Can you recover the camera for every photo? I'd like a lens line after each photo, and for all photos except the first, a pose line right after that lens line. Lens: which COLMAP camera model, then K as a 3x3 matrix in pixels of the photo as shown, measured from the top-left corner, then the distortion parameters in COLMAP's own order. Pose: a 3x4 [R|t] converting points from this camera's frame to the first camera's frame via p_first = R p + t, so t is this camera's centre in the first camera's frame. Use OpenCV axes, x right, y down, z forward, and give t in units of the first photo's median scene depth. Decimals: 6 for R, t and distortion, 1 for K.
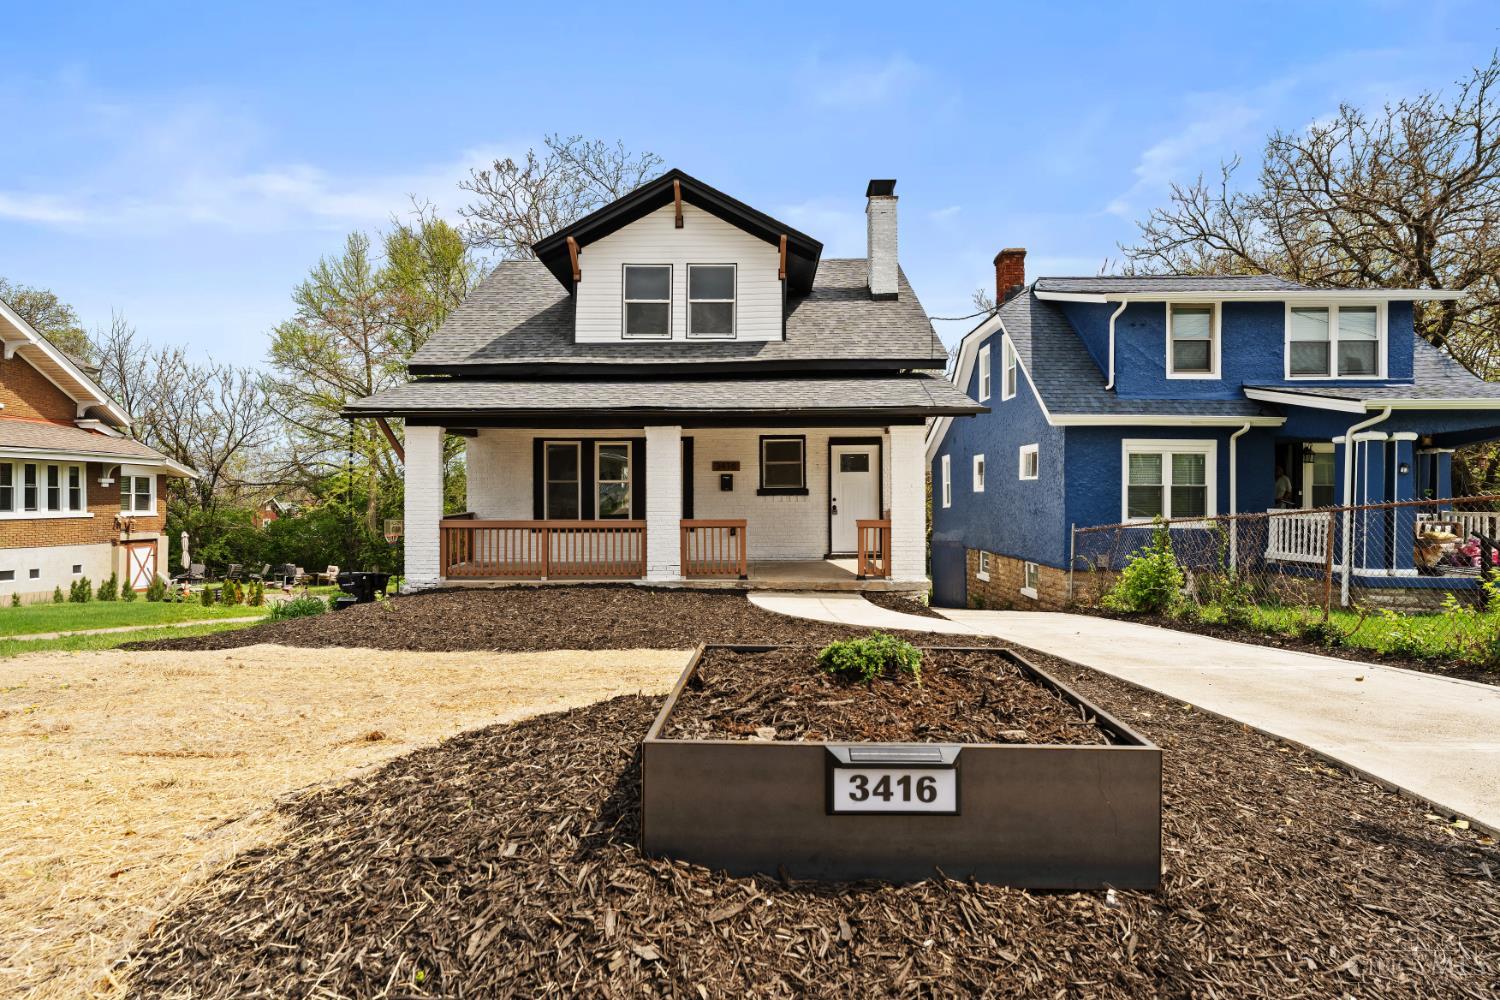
lens RADIAL K [[763.8, 0, 750.0], [0, 763.8, 500.0], [0, 0, 1]] dist [0.000533, -0.000892]
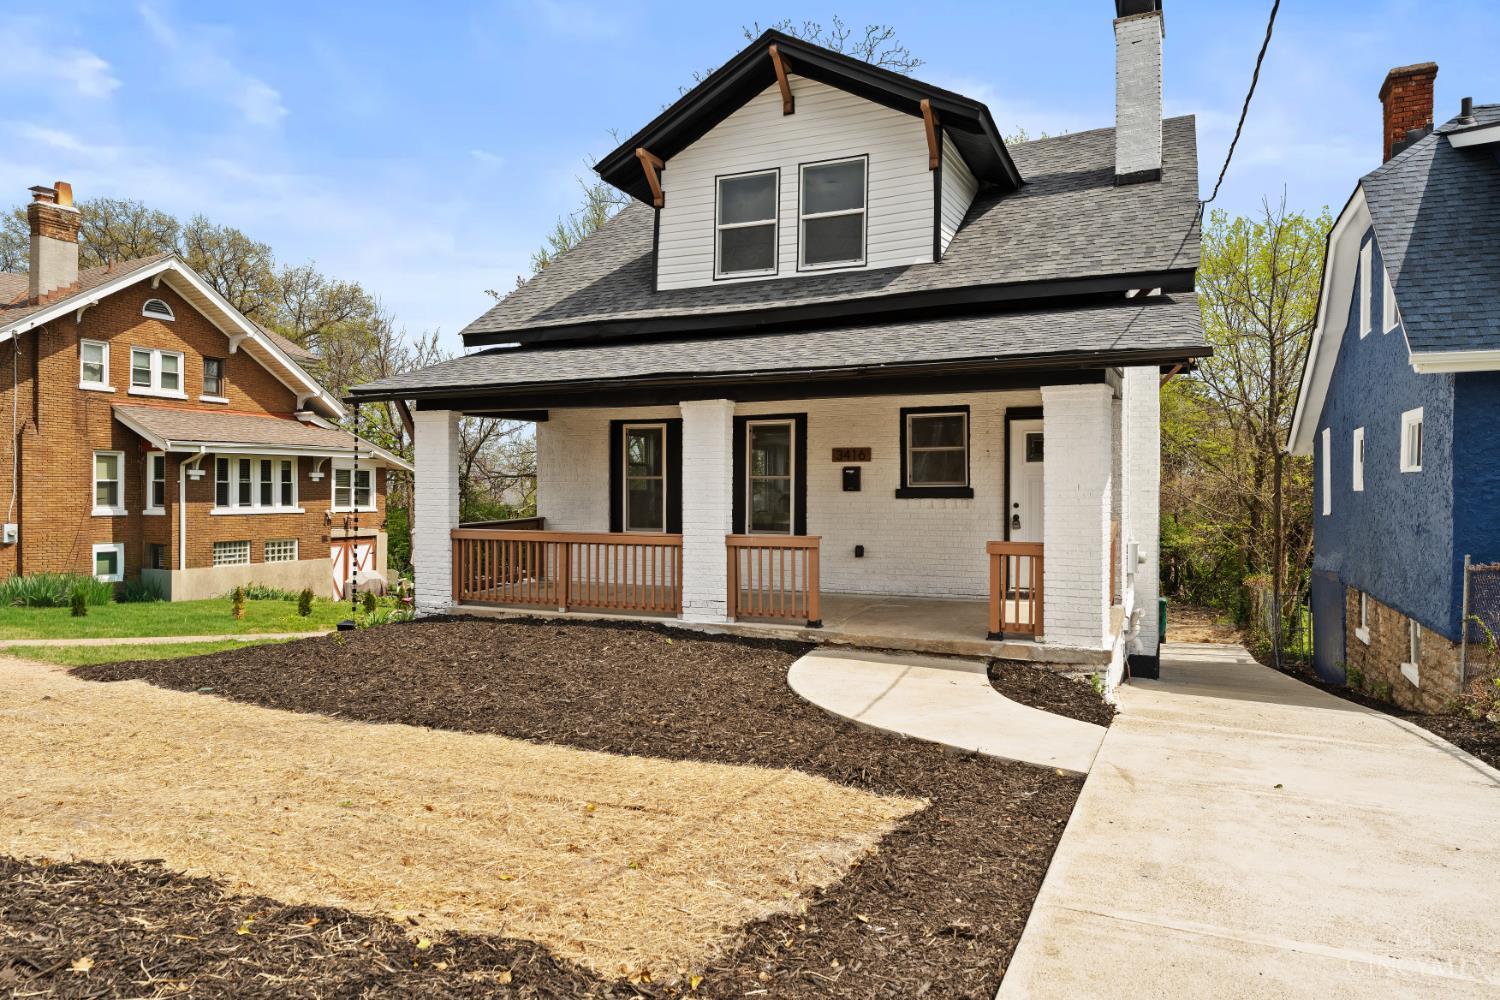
lens RADIAL K [[957.6, 0, 750.0], [0, 957.6, 500.0], [0, 0, 1]] dist [-0.000549, 0.003459]
pose [[0.916875, 0.007482, -0.399105, 0.226282], [-0.004259, 0.999951, 0.008961, -0.011312], [0.399152, -0.006516, 0.916861, 0.180700]]
